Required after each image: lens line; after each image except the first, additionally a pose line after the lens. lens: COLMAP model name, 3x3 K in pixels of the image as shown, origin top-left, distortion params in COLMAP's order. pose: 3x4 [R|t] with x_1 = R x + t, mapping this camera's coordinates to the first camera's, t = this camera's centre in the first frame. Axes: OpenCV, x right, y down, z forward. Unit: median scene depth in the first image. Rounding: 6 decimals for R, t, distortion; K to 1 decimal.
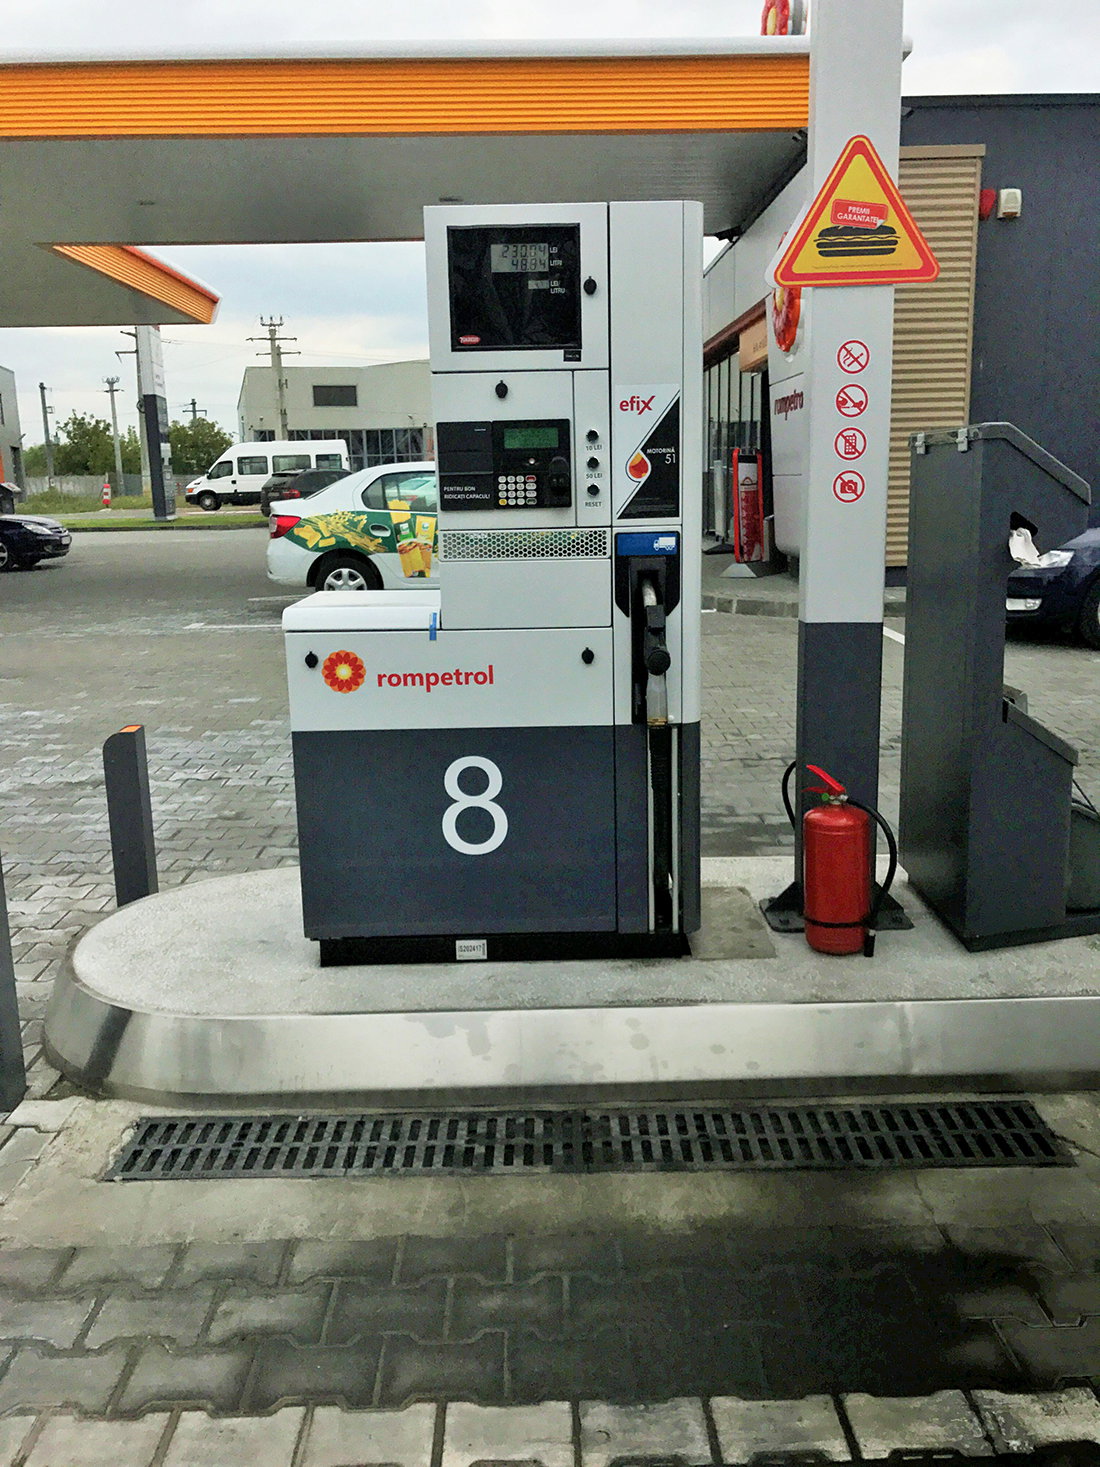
lens RADIAL K [[1205.0, 0, 550.0], [0, 1205.0, 733.5], [0, 0, 1]] dist [-0.003691, -0.003407]
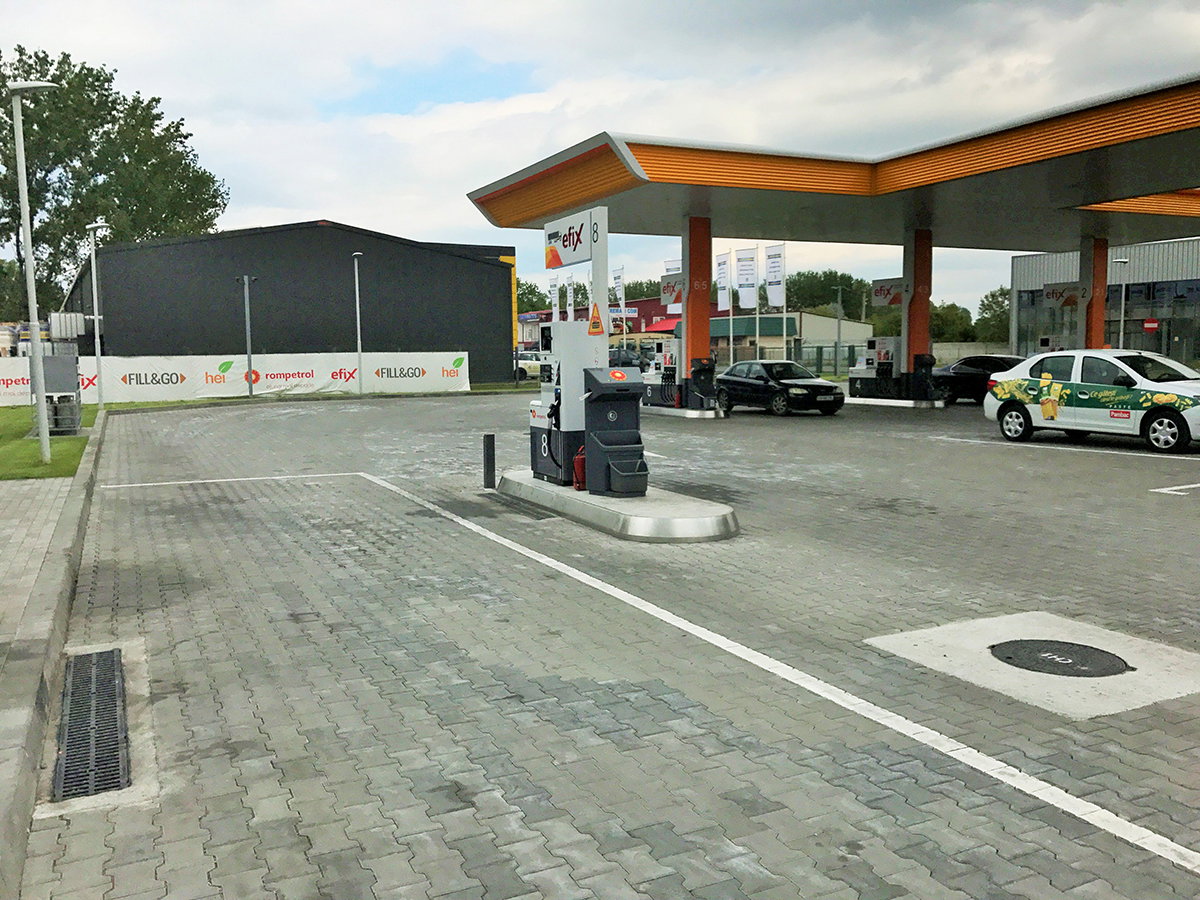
lens RADIAL K [[985.7, 0, 600.0], [0, 985.7, 450.0], [0, 0, 1]] dist [-0.003691, -0.003407]
pose [[0.425442, 0.099610, -0.899487, 0.836526], [-0.180164, 0.983352, 0.023682, -0.012348], [0.886871, 0.151979, 0.436305, -0.111469]]
